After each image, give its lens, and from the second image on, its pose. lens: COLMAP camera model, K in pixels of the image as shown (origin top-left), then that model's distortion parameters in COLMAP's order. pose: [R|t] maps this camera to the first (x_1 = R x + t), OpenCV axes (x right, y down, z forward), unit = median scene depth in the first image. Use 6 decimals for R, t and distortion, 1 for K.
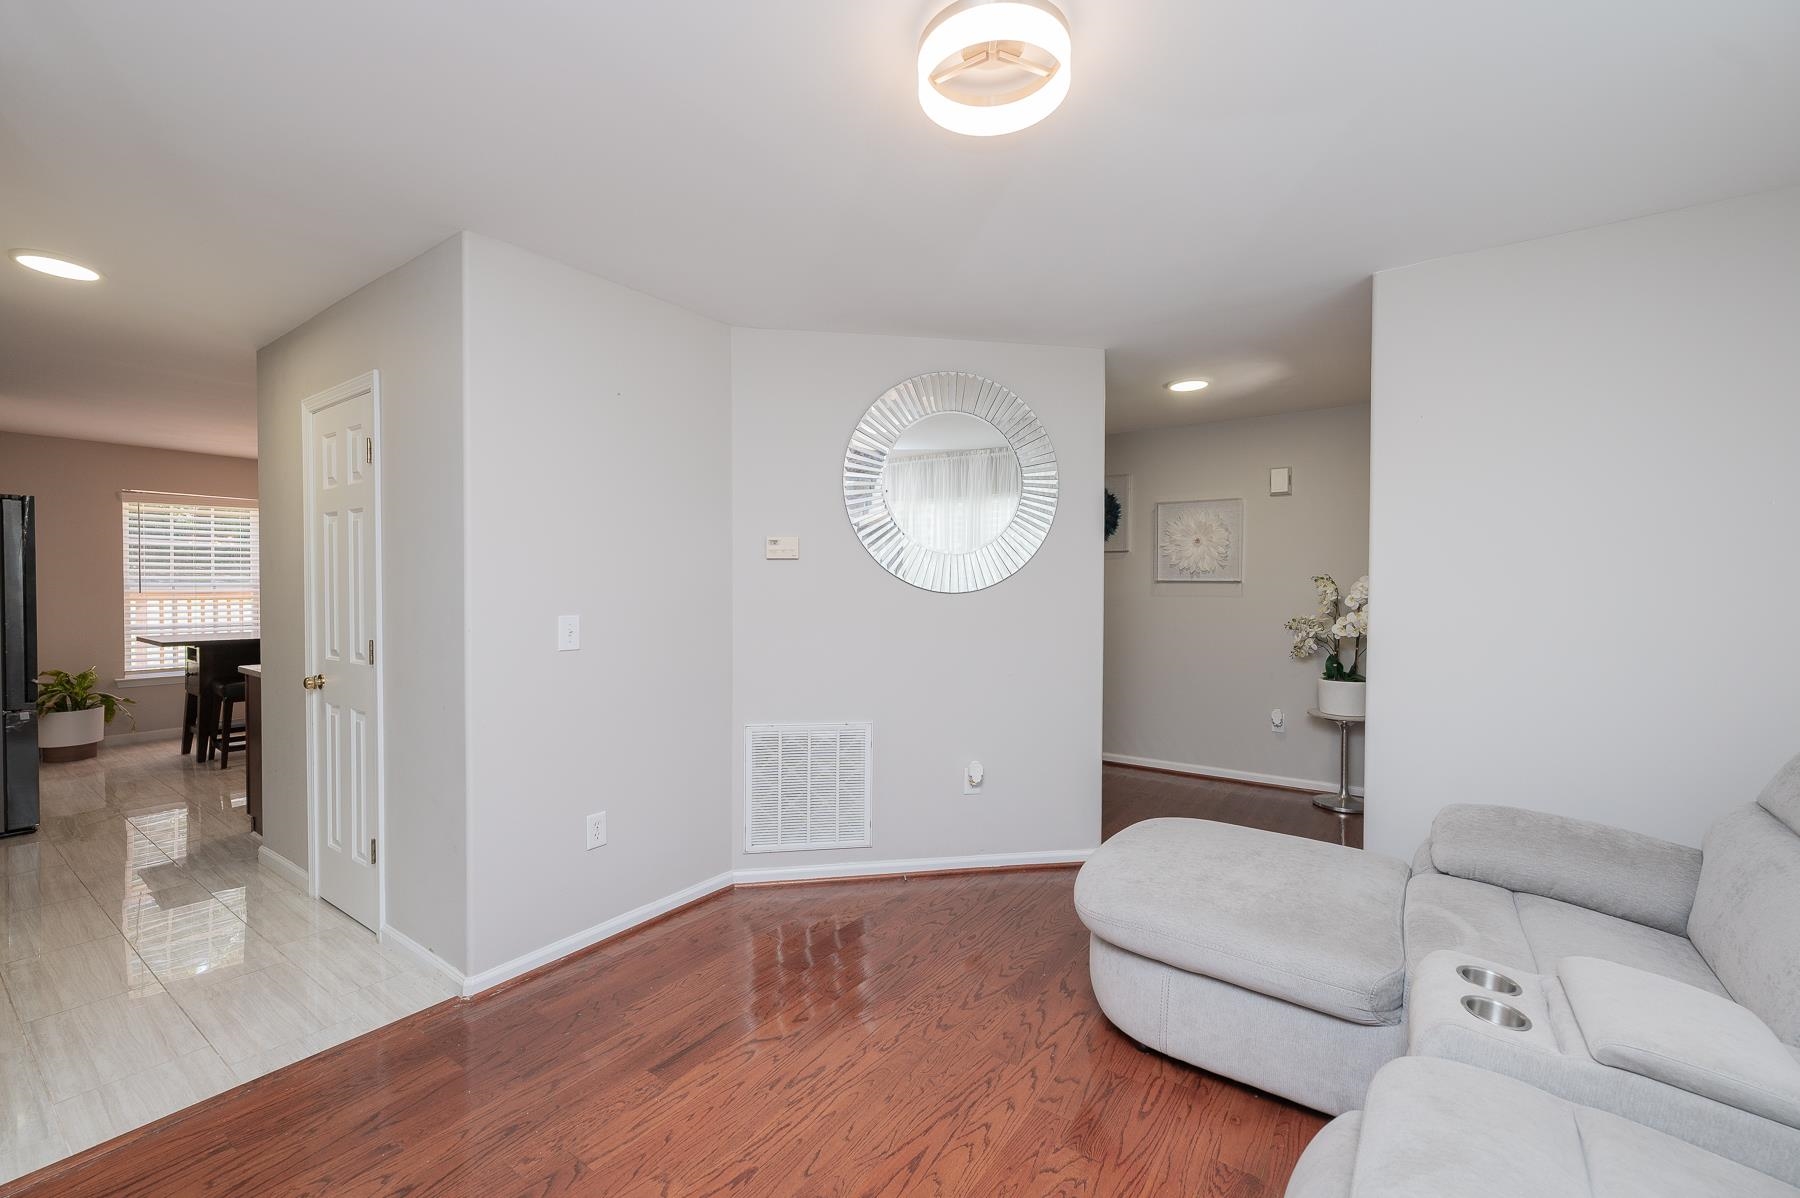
lens RADIAL K [[723.1, 0, 907.4], [0, 723.1, 595.9], [0, 0, 1]] dist [0.002966, -0.000205]
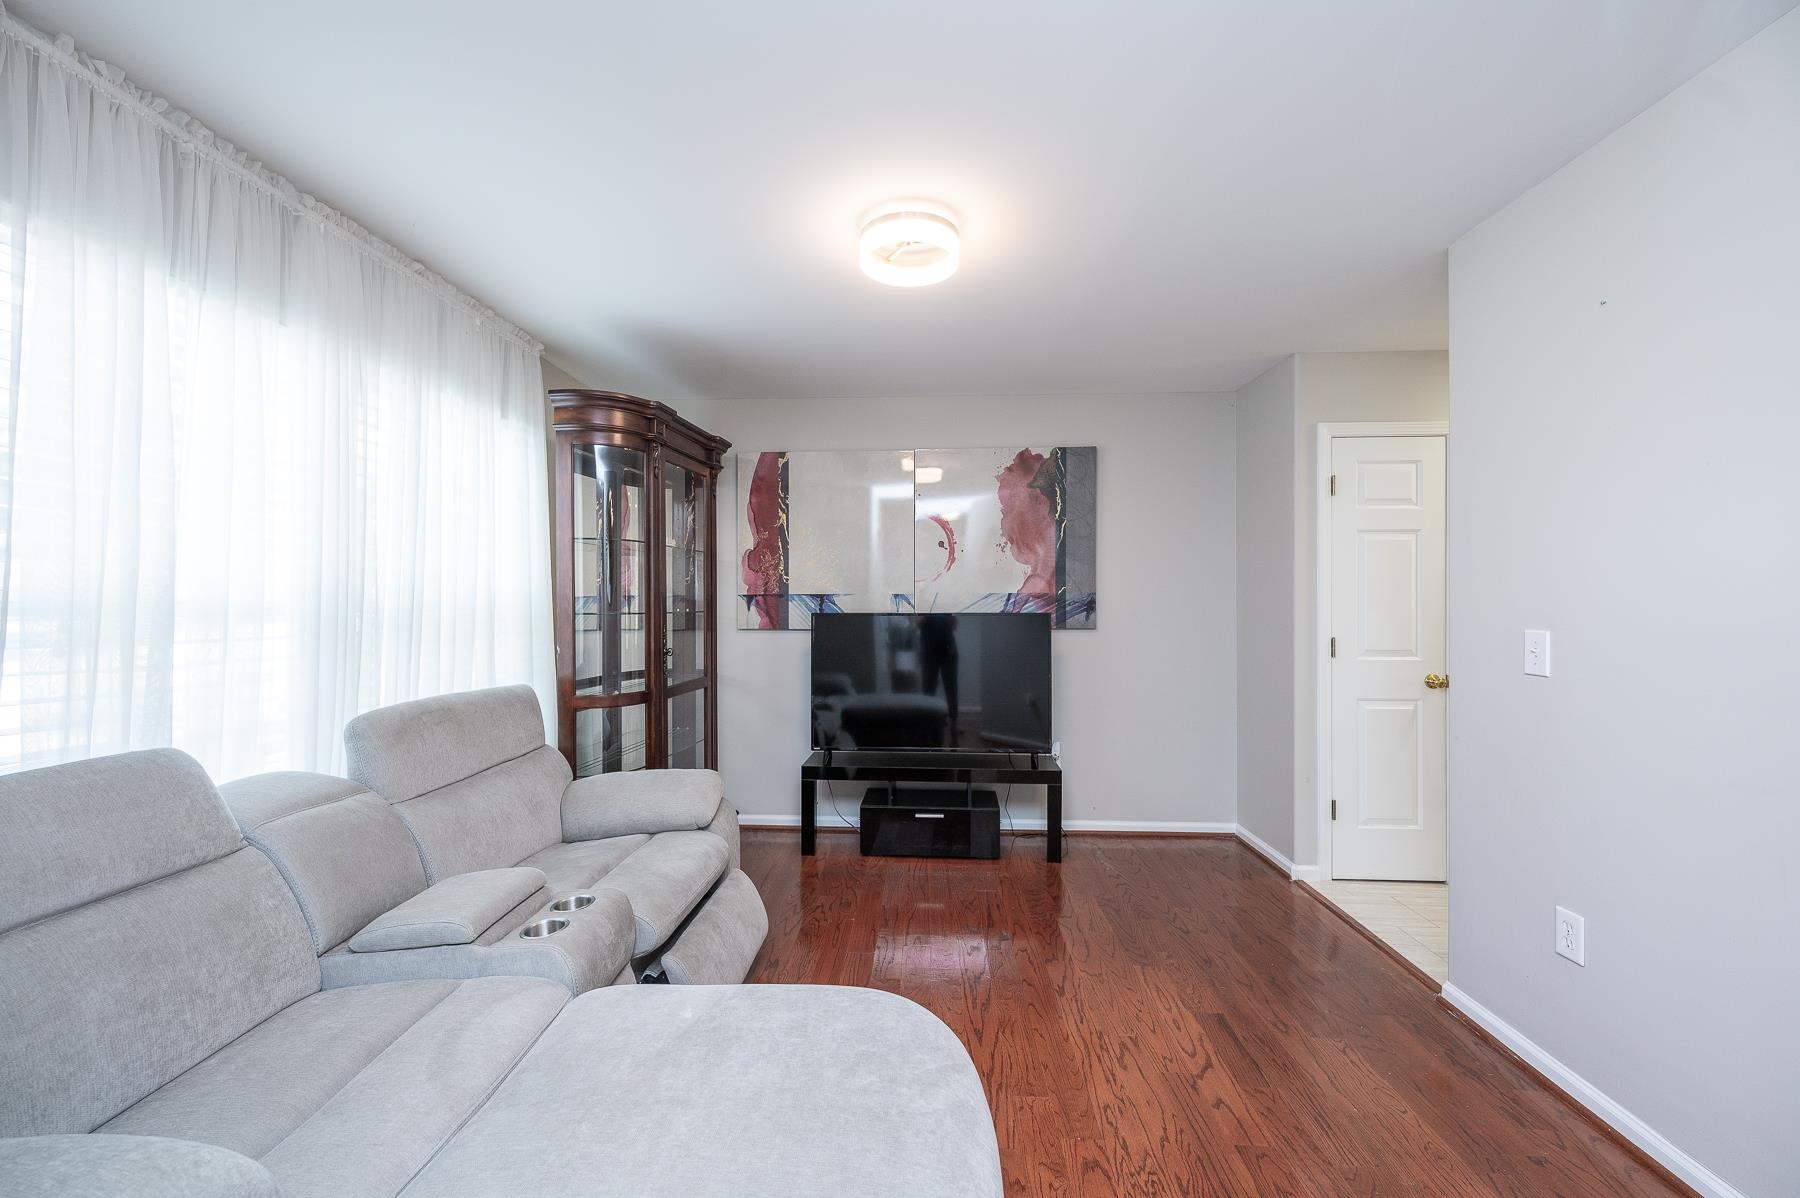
lens RADIAL K [[723.1, 0, 890.1], [0, 723.1, 594.0], [0, 0, 1]] dist [0.002966, -0.000205]
pose [[-0.850631, -0.011652, -0.525634, 0.983842], [-0.008611, 0.999929, -0.008230, -0.002354], [0.525692, -0.002475, -0.850671, 2.365459]]
